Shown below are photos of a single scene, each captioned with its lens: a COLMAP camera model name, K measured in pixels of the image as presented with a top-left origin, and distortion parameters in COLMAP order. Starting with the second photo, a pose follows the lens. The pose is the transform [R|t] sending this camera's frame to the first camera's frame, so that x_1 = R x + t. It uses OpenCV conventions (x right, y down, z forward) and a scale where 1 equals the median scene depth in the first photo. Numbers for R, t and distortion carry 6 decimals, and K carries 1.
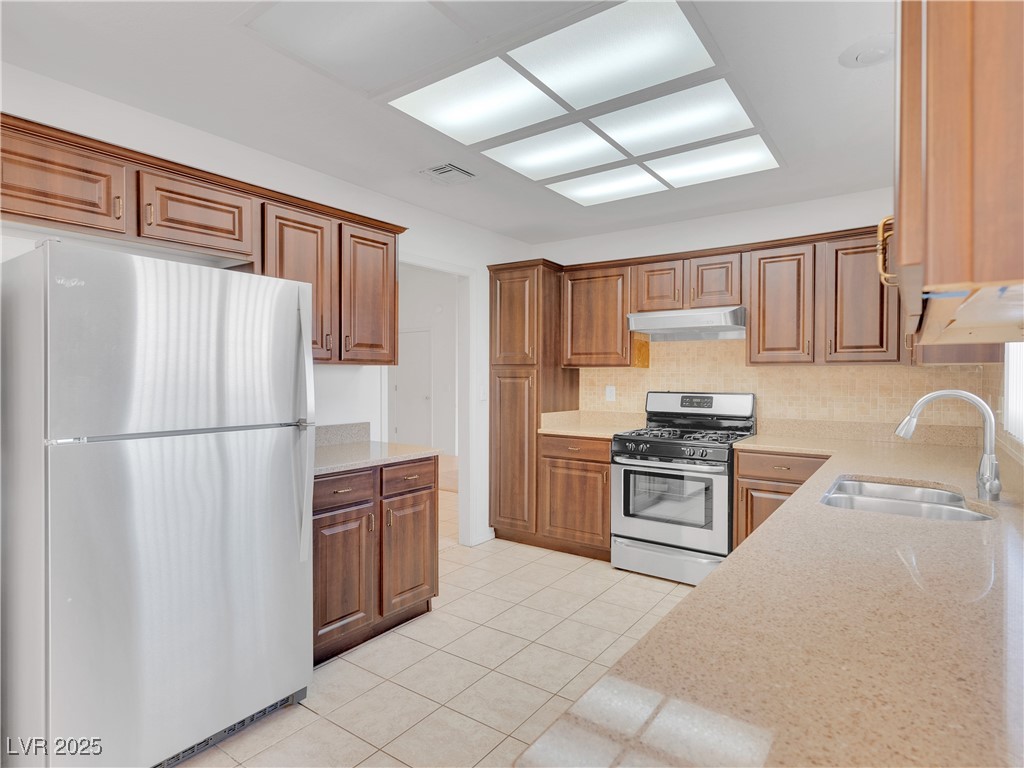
lens RADIAL K [[563.0, 0, 489.8], [0, 563.0, 383.5], [0, 0, 1]] dist [0.013007, -0.009167]
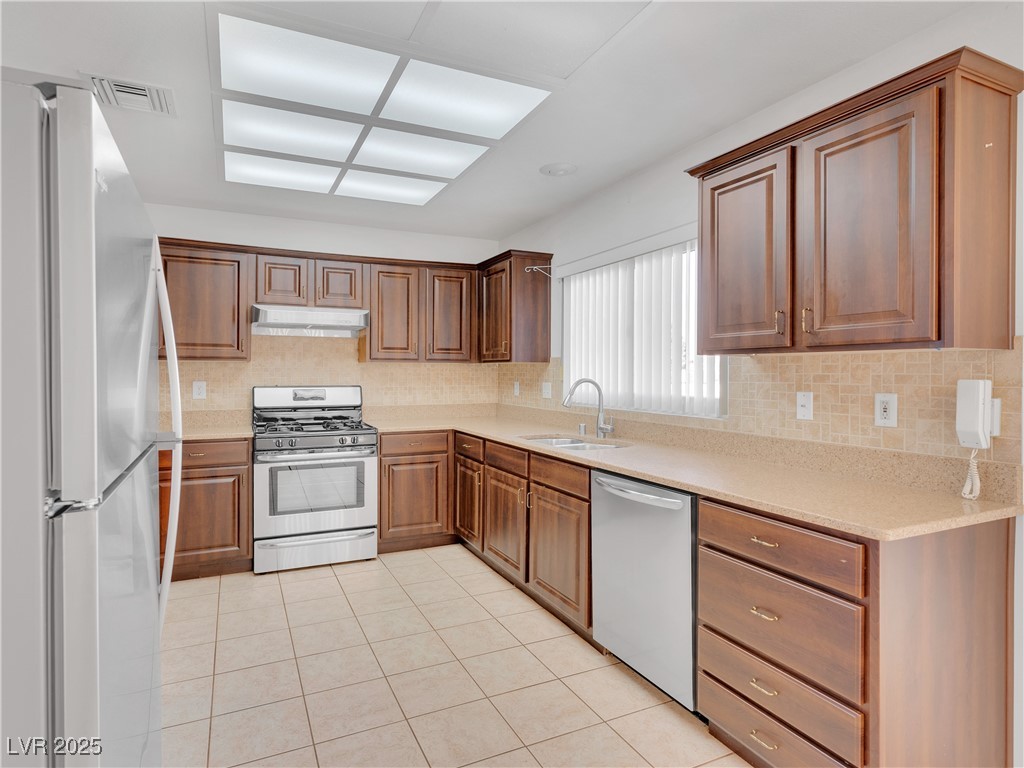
lens RADIAL K [[563.0, 0, 514.8], [0, 563.0, 376.1], [0, 0, 1]] dist [0.013007, -0.009167]
pose [[0.475559, -0.007788, 0.879649, -0.407967], [0.011453, 0.999931, 0.002661, -0.001252], [-0.879609, 0.008809, 0.475615, 0.174967]]
